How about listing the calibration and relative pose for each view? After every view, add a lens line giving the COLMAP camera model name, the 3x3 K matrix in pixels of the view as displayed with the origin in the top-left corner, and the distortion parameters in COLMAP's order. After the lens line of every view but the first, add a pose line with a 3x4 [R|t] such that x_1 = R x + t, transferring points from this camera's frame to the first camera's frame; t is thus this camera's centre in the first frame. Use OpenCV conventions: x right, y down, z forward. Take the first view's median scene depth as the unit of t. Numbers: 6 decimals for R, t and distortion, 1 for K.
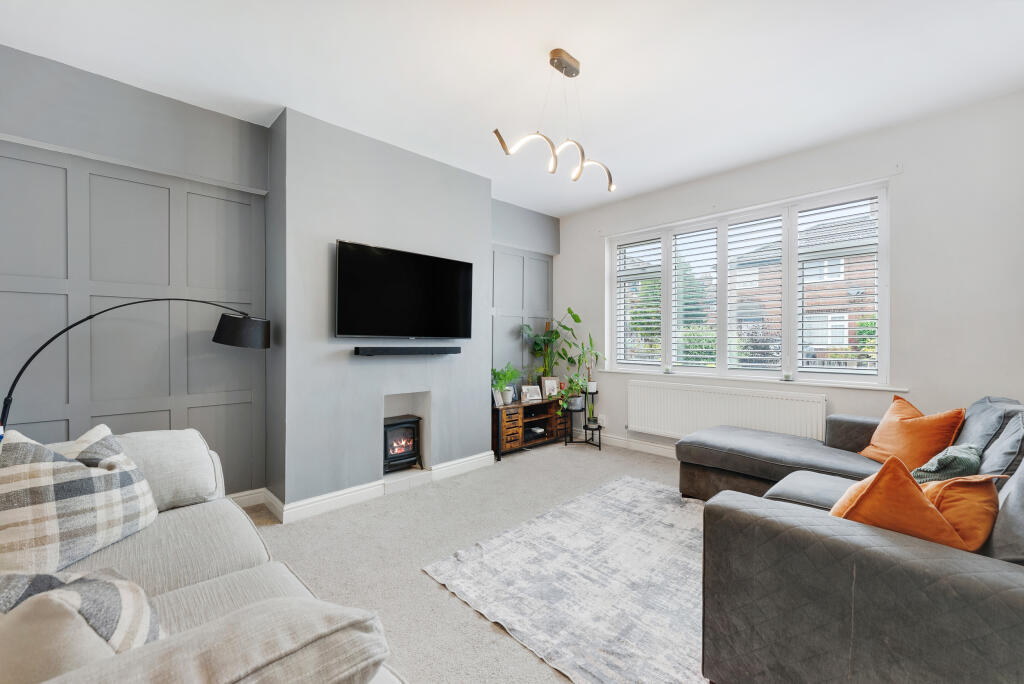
lens RADIAL K [[414.3, 0, 512.9], [0, 414.3, 341.1], [0, 0, 1]] dist [0.010048, 0.000087]
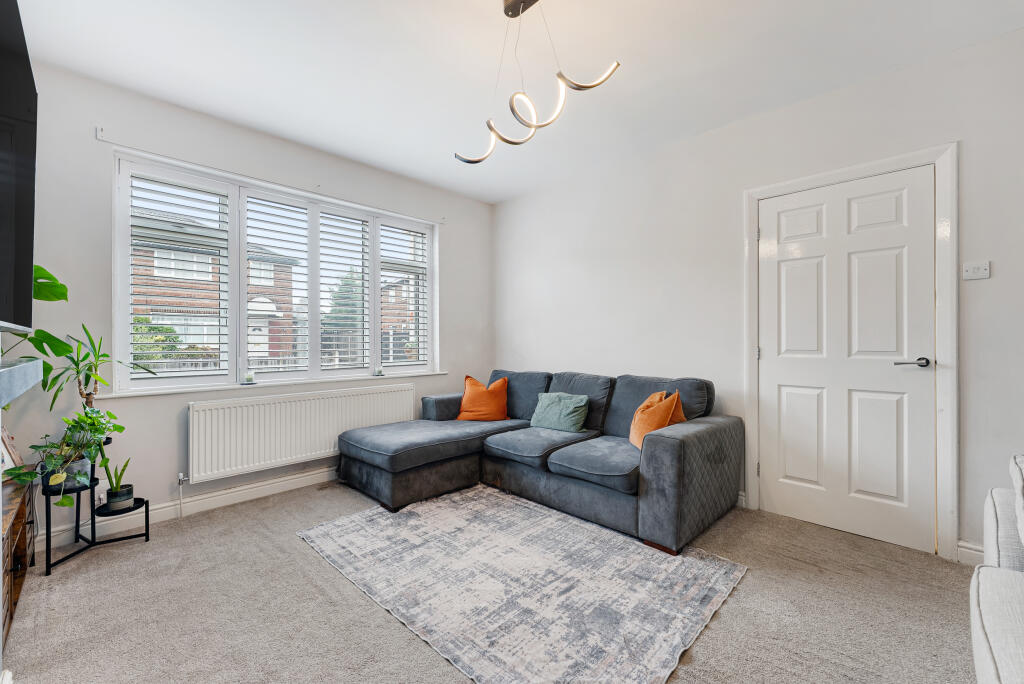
lens RADIAL K [[414.3, 0, 514.8], [0, 414.3, 341.1], [0, 0, 1]] dist [0.010048, 0.000087]
pose [[-0.032925, -0.002354, 0.999455, -0.589741], [0.006487, 0.999976, 0.002569, 0.004692], [-0.999437, 0.006568, -0.032909, 0.899069]]
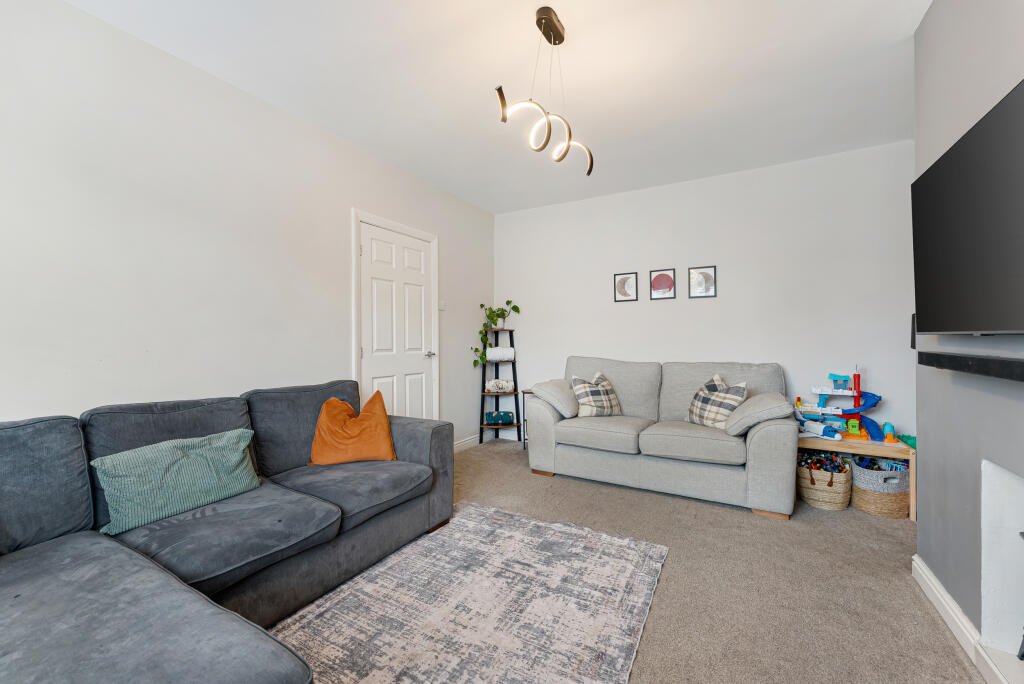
lens RADIAL K [[414.3, 0, 510.8], [0, 414.3, 340.9], [0, 0, 1]] dist [0.010048, 0.000087]
pose [[-0.959920, -0.000855, -0.280272, 0.397123], [-0.002222, 0.999987, 0.004559, -0.000357], [0.280265, 0.004999, -0.959910, 1.567470]]
